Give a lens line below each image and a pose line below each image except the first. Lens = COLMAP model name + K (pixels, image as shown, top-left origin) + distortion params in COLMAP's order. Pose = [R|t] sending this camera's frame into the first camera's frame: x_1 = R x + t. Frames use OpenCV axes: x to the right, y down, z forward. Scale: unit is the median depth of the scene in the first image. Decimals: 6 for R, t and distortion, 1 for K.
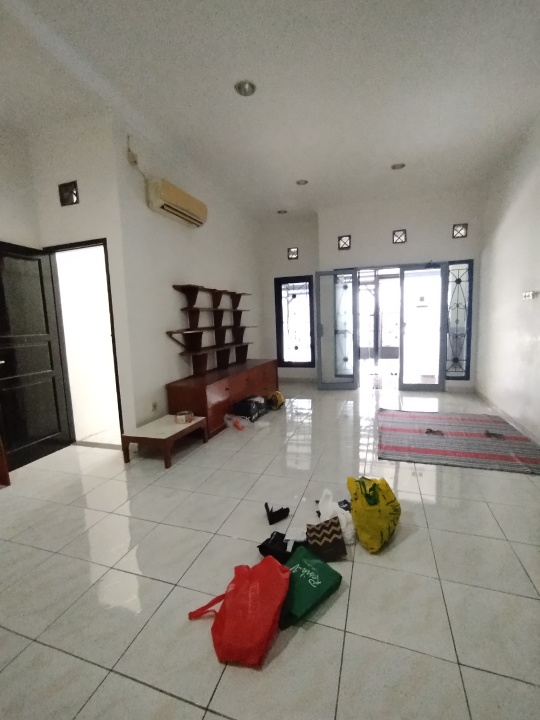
lens RADIAL K [[324.0, 0, 268.9], [0, 324.0, 360.8], [0, 0, 1]] dist [-0.021562, 0.016716]
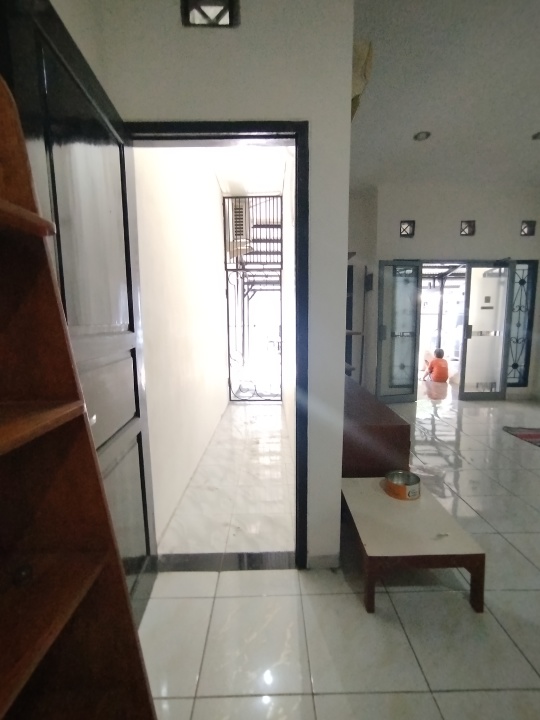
lens RADIAL K [[324.0, 0, 268.9], [0, 324.0, 360.8], [0, 0, 1]] dist [-0.021562, 0.016716]
pose [[0.944838, -0.013553, 0.327258, -0.408262], [0.014425, 0.999896, -0.000236, -0.026737], [-0.327221, 0.004944, 0.944935, 0.339652]]
